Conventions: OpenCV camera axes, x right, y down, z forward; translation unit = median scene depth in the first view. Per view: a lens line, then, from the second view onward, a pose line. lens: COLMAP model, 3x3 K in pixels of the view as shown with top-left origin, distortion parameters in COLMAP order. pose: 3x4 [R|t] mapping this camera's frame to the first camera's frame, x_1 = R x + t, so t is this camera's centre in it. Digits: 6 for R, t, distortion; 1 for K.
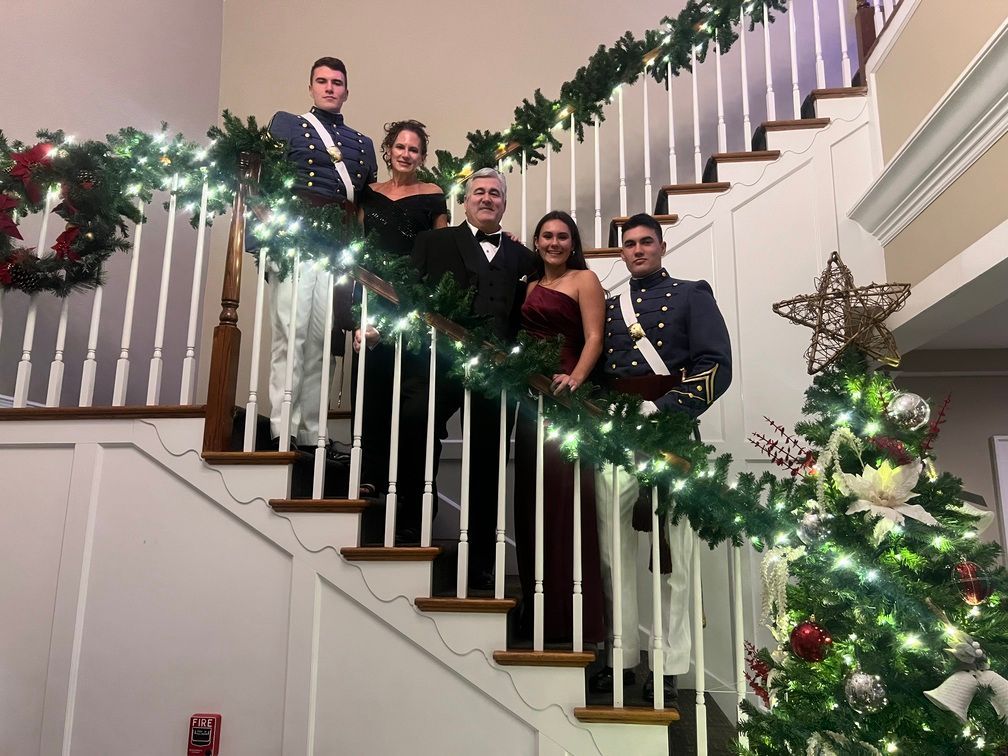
lens RADIAL K [[703.1, 0, 496.3], [0, 703.1, 383.2], [0, 0, 1]] dist [0.084895, -0.066149]
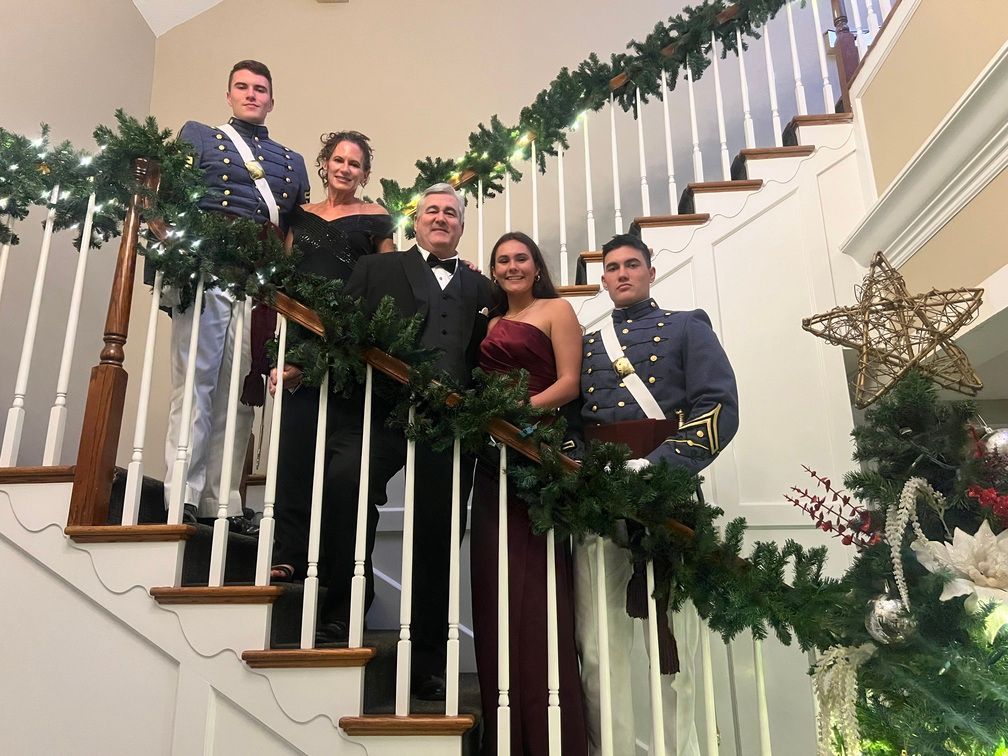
lens RADIAL K [[714.8, 0, 493.9], [0, 714.8, 393.0], [0, 0, 1]] dist [0.025081, 0.003404]
pose [[0.998445, -0.004821, 0.055535, 0.007584], [0.009467, 0.996447, -0.083689, 0.021630], [-0.054934, 0.084085, 0.994943, 0.180662]]
